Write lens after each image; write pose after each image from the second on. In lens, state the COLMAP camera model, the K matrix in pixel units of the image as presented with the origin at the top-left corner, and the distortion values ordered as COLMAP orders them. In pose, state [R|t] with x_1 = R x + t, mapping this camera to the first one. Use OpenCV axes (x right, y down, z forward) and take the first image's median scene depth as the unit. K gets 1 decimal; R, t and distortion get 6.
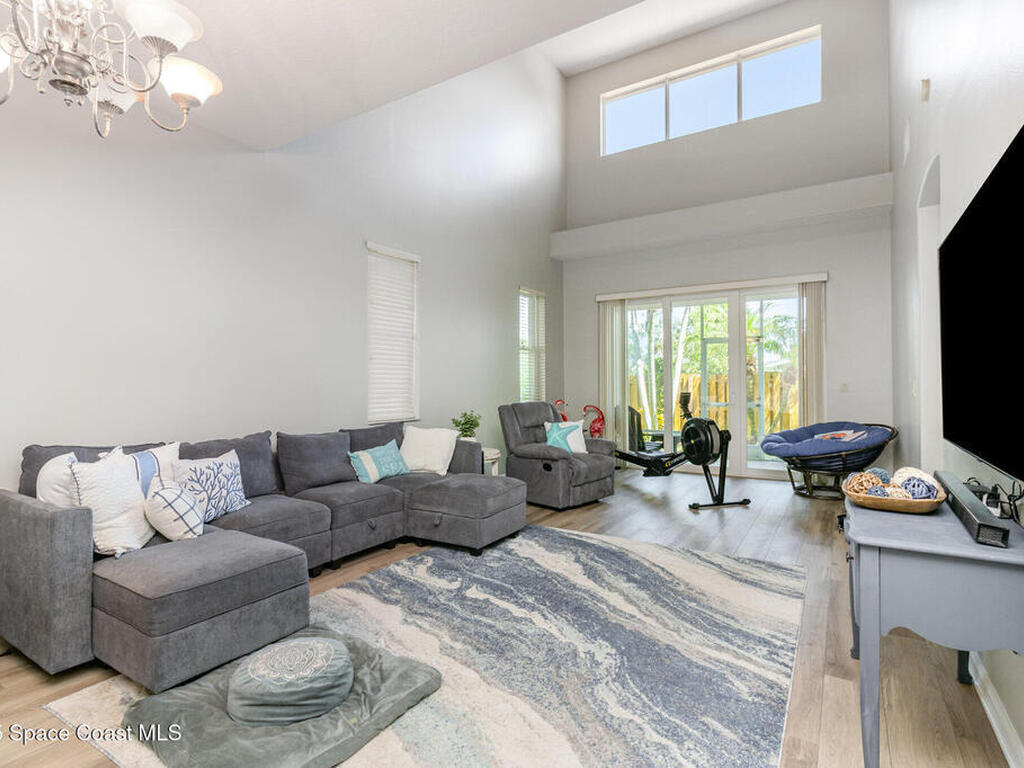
lens RADIAL K [[532.0, 0, 510.7], [0, 532.0, 382.9], [0, 0, 1]] dist [-0.004679, -0.001028]
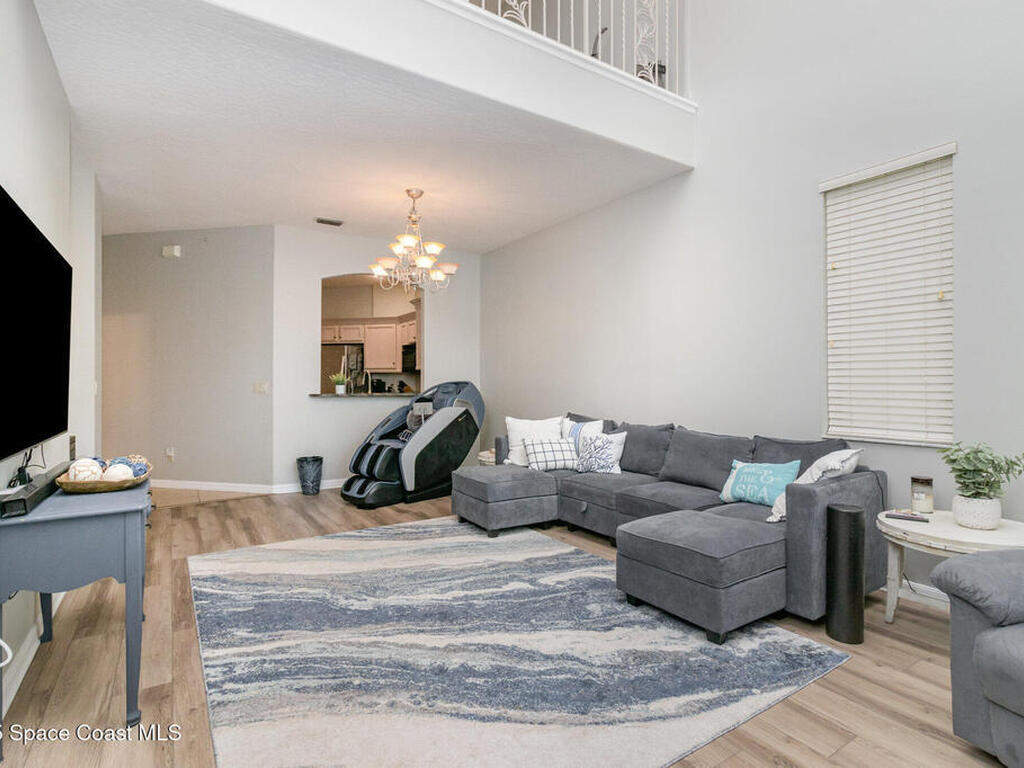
lens RADIAL K [[532.0, 0, 511.6], [0, 532.0, 382.8], [0, 0, 1]] dist [-0.004679, -0.001028]
pose [[-0.424564, 0.004899, -0.905385, 0.977157], [0.002586, 0.999988, 0.004198, -0.002046], [0.905394, -0.000559, -0.424572, 1.603714]]
